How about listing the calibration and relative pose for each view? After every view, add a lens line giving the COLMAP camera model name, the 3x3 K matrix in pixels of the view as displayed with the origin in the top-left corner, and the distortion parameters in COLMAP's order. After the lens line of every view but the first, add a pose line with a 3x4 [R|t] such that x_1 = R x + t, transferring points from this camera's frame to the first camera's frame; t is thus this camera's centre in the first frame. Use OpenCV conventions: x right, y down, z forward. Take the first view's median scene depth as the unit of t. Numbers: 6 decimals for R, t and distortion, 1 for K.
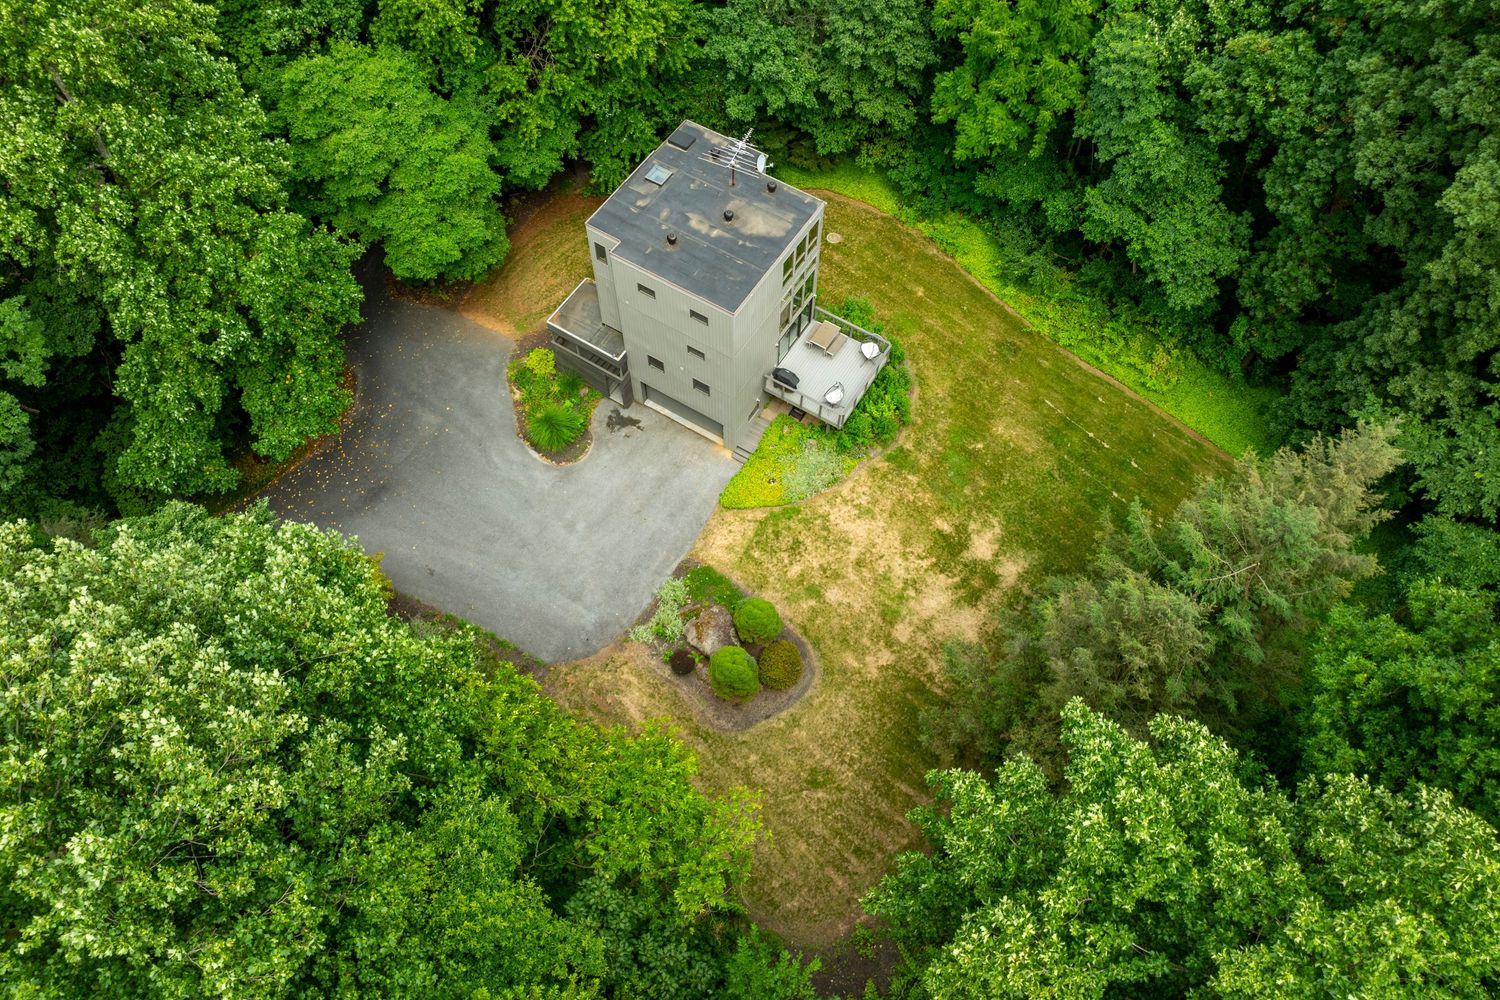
lens RADIAL K [[1112.6, 0, 748.5], [0, 1112.6, 483.9], [0, 0, 1]] dist [-0.031995, 0.006303]
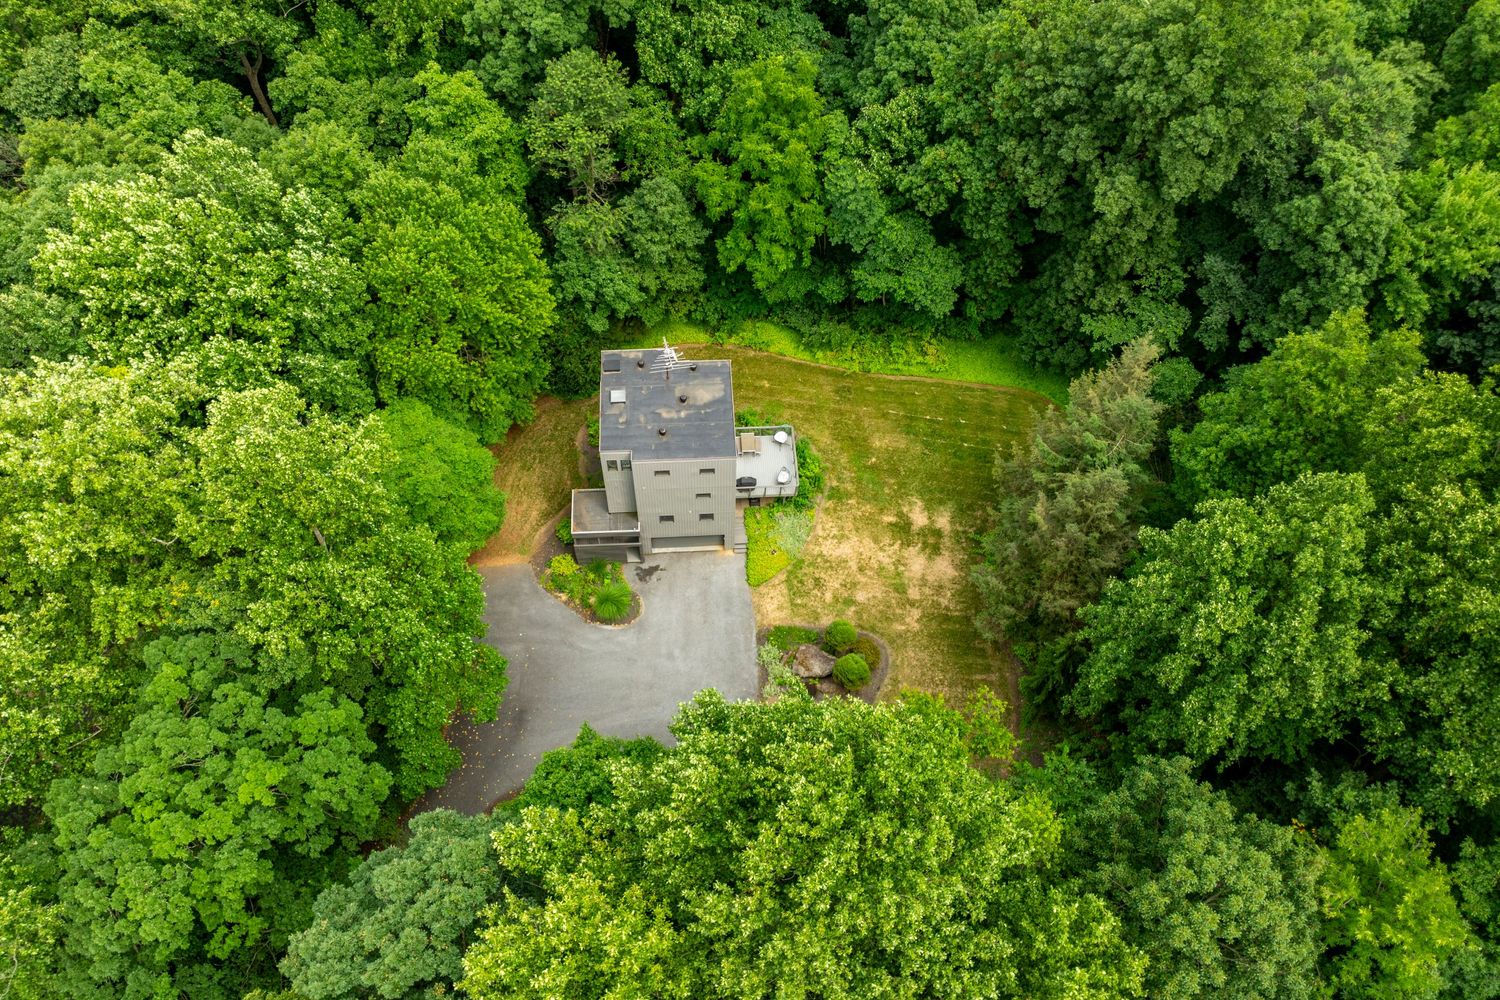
lens RADIAL K [[1112.6, 0, 755.9], [0, 1112.6, 507.7], [0, 0, 1]] dist [-0.031995, 0.006303]
pose [[0.809448, -0.485142, 0.330802, -0.425708], [0.494442, 0.867020, 0.061676, -0.146217], [-0.316734, 0.113639, 0.941682, -0.300989]]
